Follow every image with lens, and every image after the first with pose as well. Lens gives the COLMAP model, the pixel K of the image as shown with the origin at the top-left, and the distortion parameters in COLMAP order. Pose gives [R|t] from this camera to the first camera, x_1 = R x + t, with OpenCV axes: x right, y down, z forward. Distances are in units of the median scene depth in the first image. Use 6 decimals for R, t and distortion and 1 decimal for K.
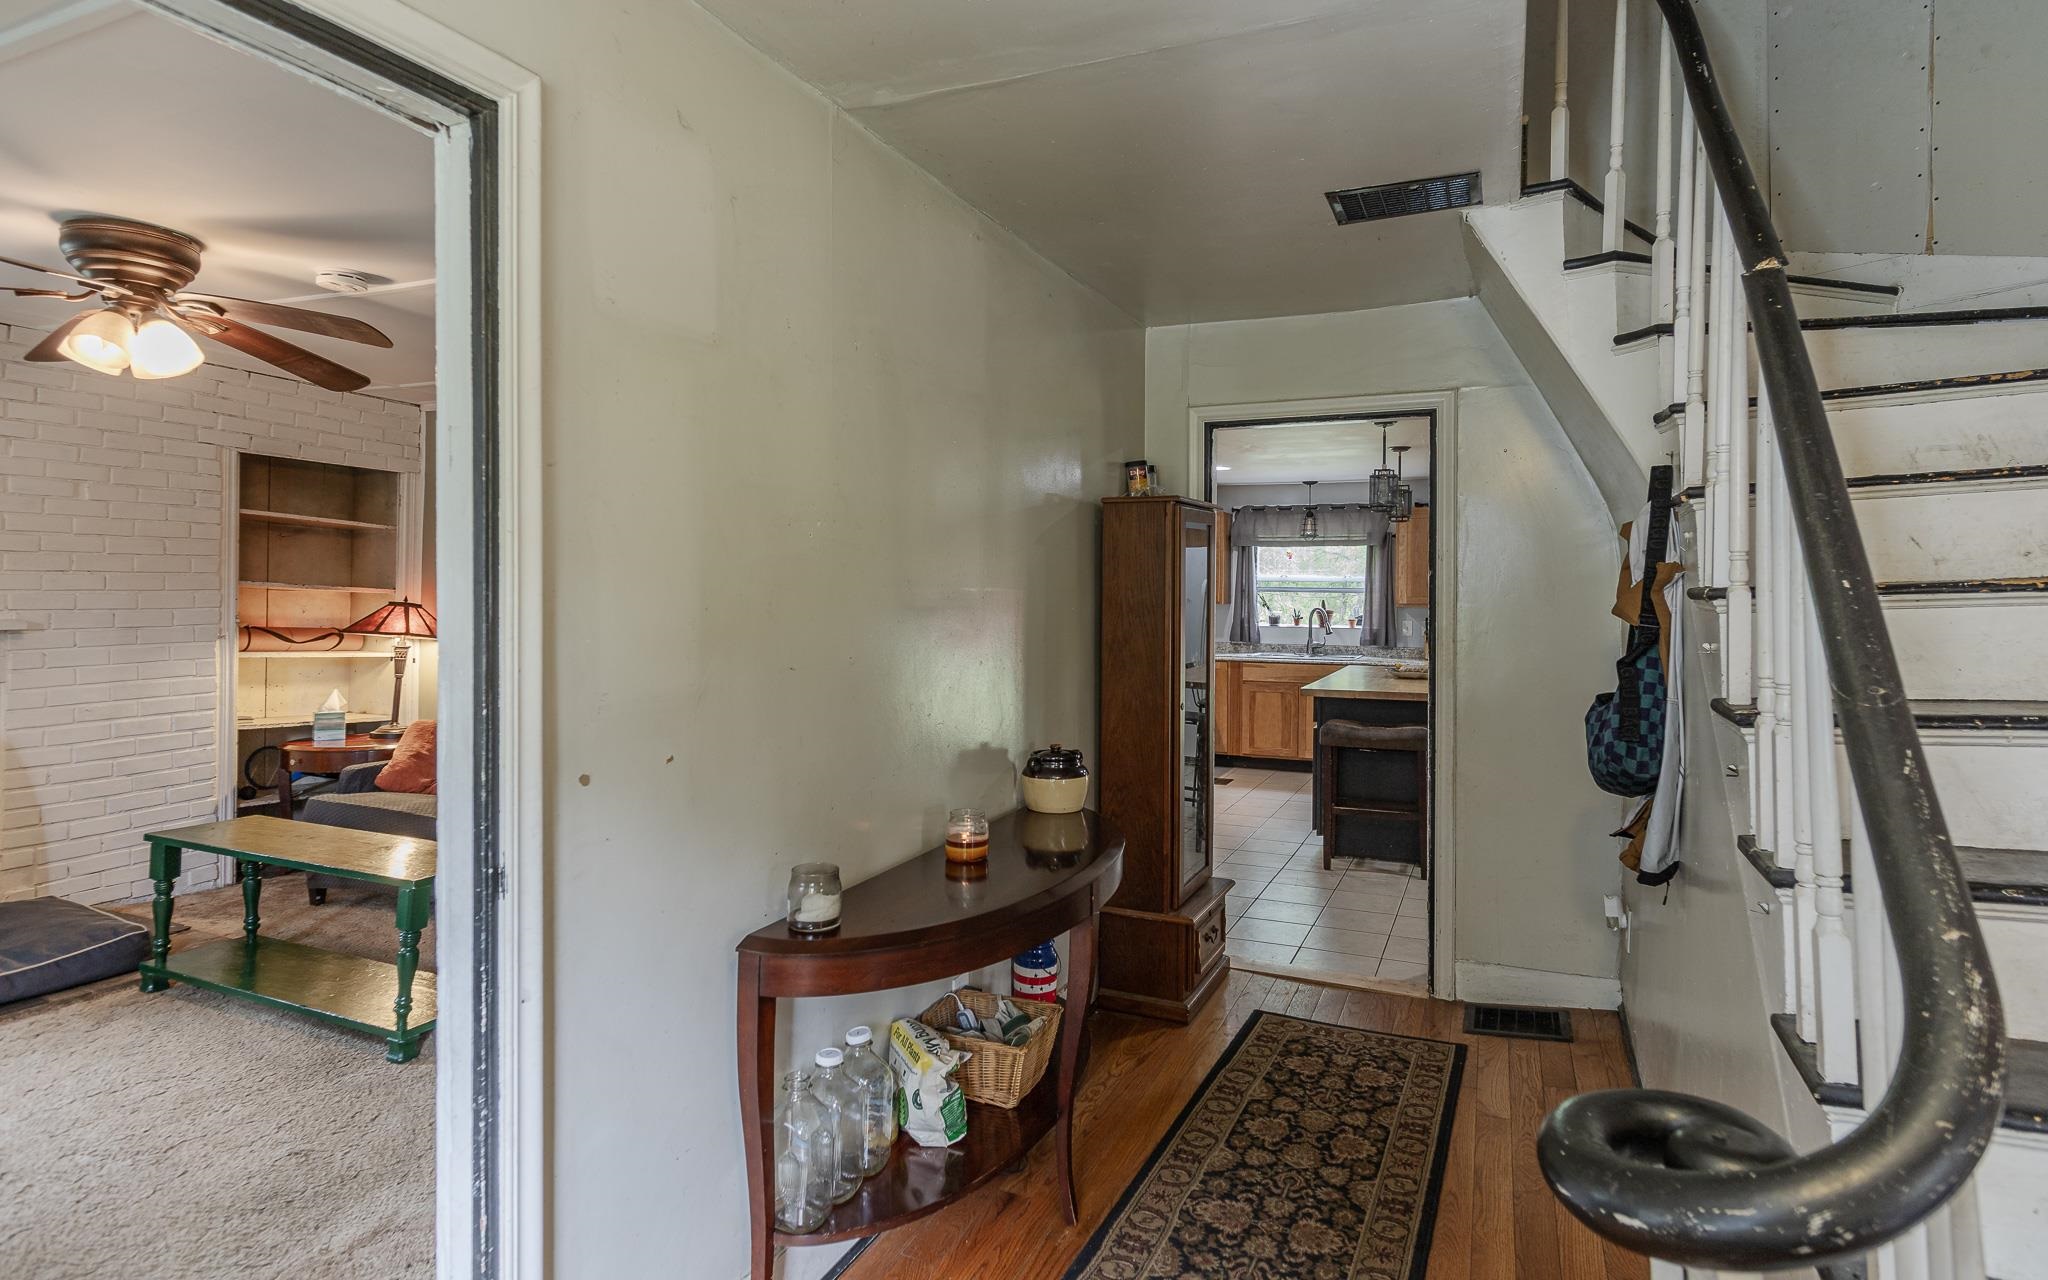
lens RADIAL K [[1067.4, 0, 1091.3], [0, 1067.4, 603.3], [0, 0, 1]] dist [0.004708, -0.002687]
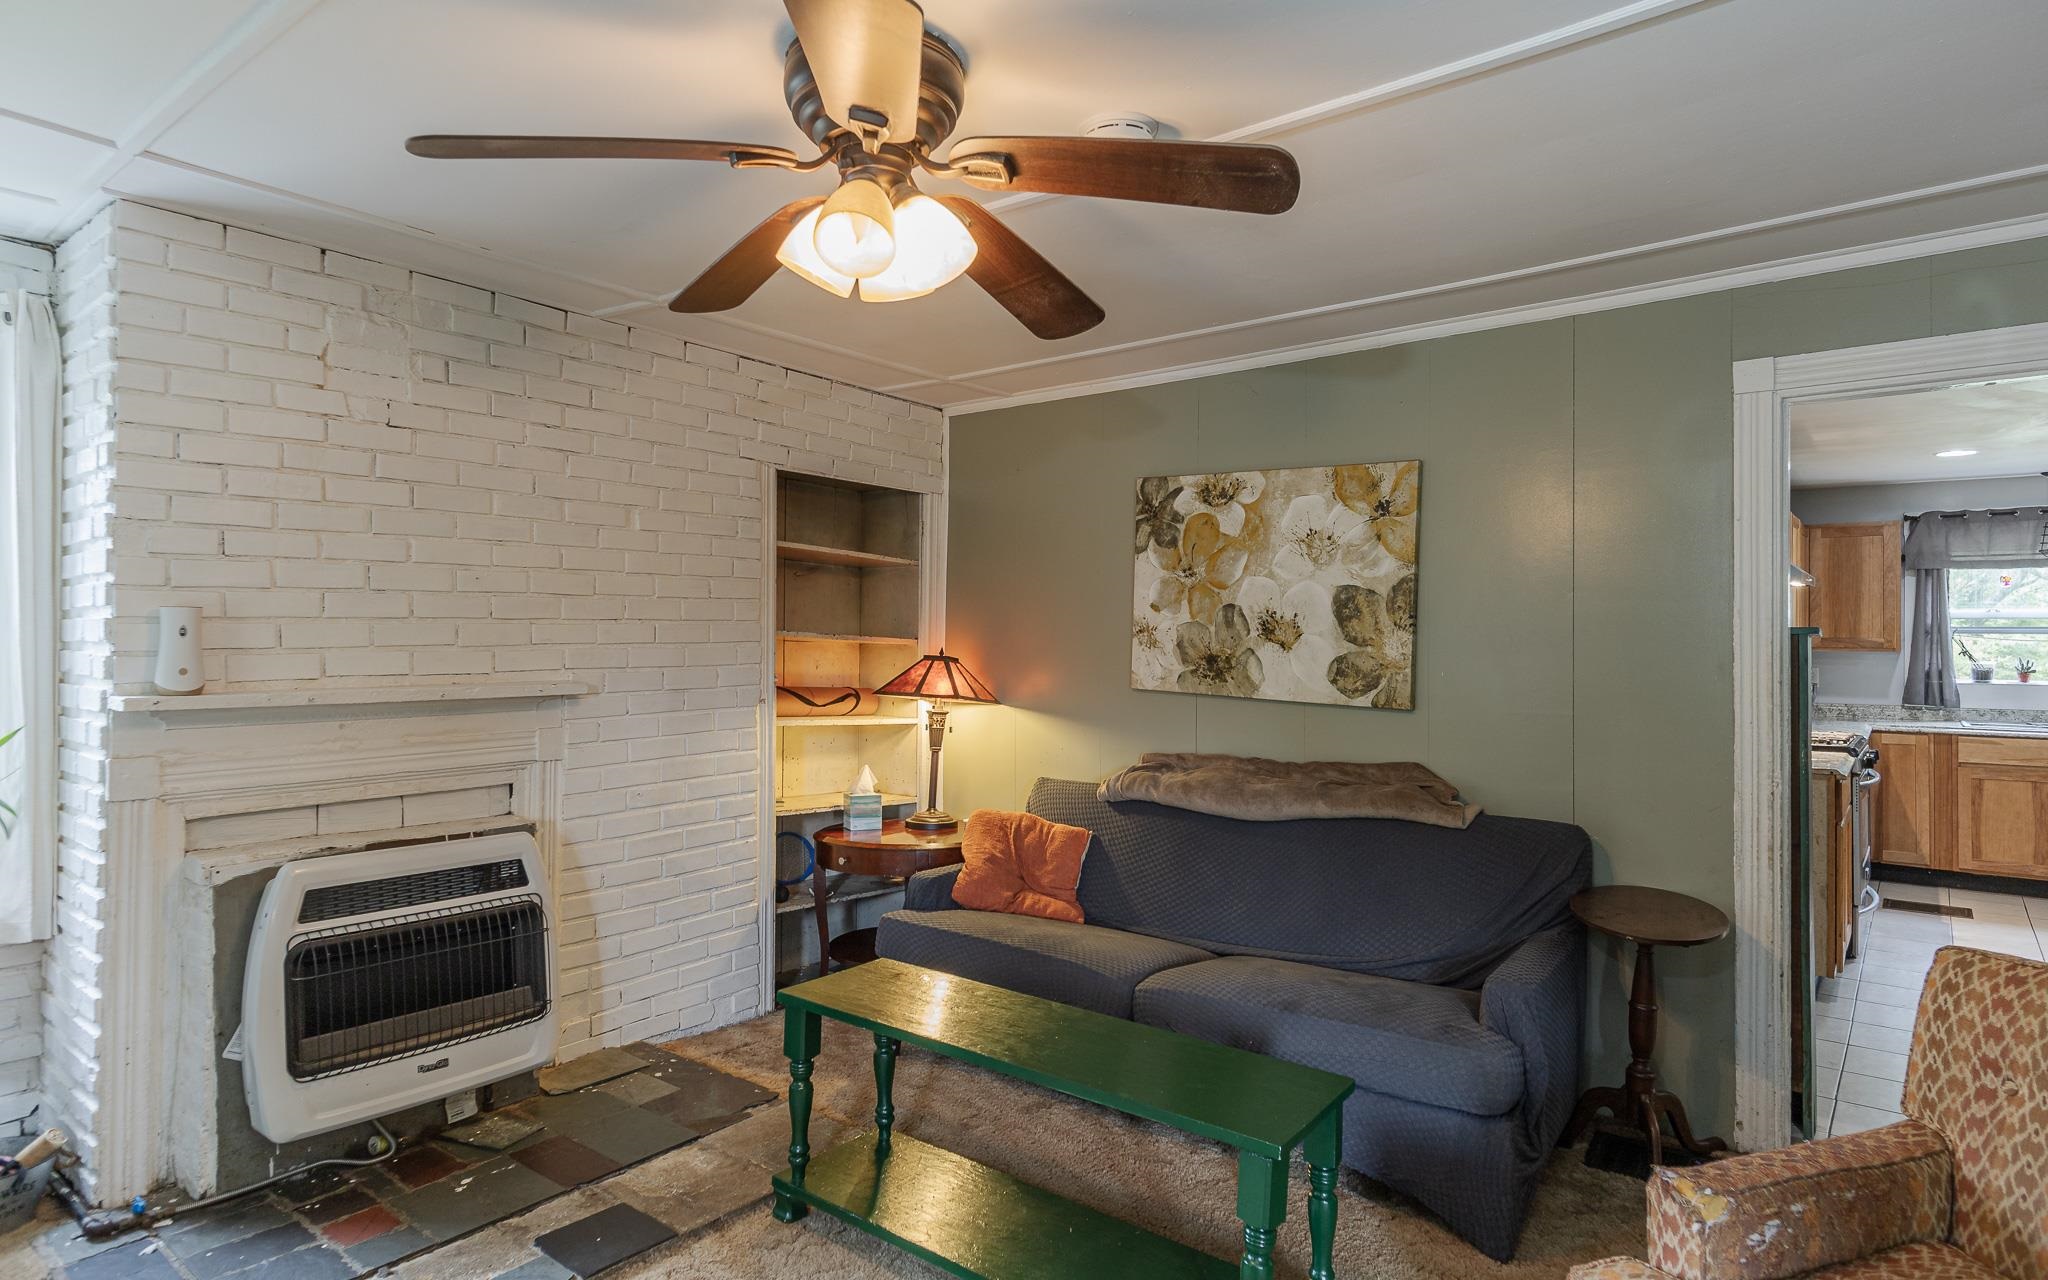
lens RADIAL K [[1067.4, 0, 1018.3], [0, 1067.4, 641.2], [0, 0, 1]] dist [0.004708, -0.002687]
pose [[0.967272, -0.006453, -0.253661, -0.393487], [0.004786, 0.999963, -0.007189, -0.005746], [0.253698, 0.005740, 0.967266, 0.257119]]
